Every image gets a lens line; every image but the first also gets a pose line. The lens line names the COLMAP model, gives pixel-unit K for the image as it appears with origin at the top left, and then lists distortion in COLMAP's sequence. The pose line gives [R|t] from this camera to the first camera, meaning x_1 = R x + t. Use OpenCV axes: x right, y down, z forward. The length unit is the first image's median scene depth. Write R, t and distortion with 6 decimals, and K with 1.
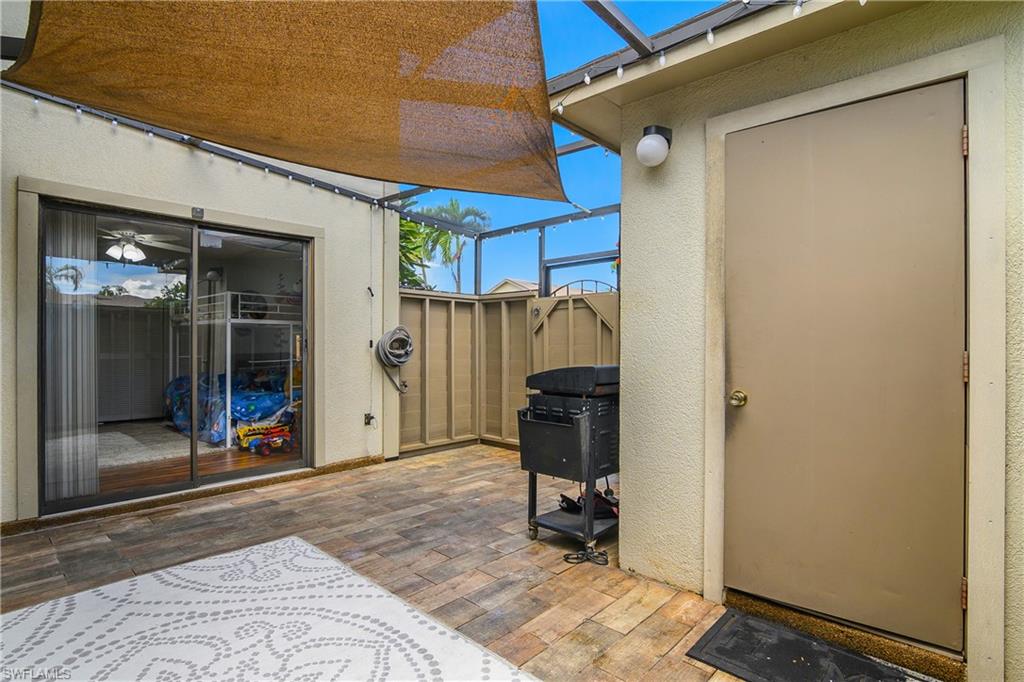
lens RADIAL K [[505.9, 0, 513.4], [0, 505.9, 342.9], [0, 0, 1]] dist [-0.011167, -0.000163]
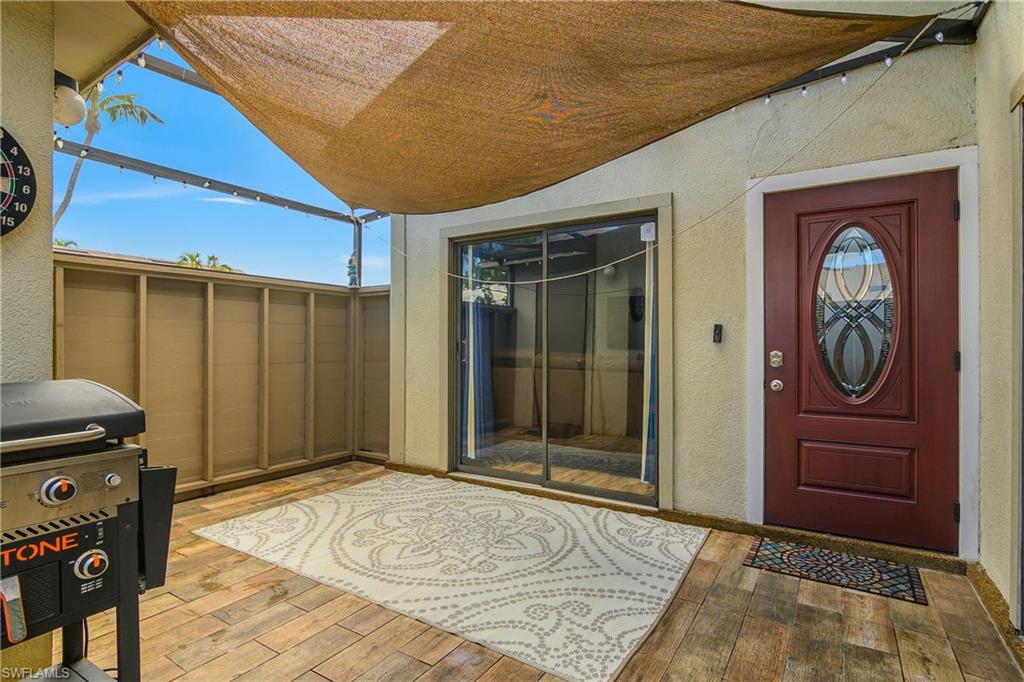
lens RADIAL K [[505.9, 0, 511.0], [0, 505.9, 342.7], [0, 0, 1]] dist [-0.011167, -0.000163]
pose [[-0.984295, -0.002348, -0.176518, -0.305713], [-0.001045, 0.999972, -0.007477, 0.004133], [0.176531, -0.007175, -0.984269, 1.977525]]
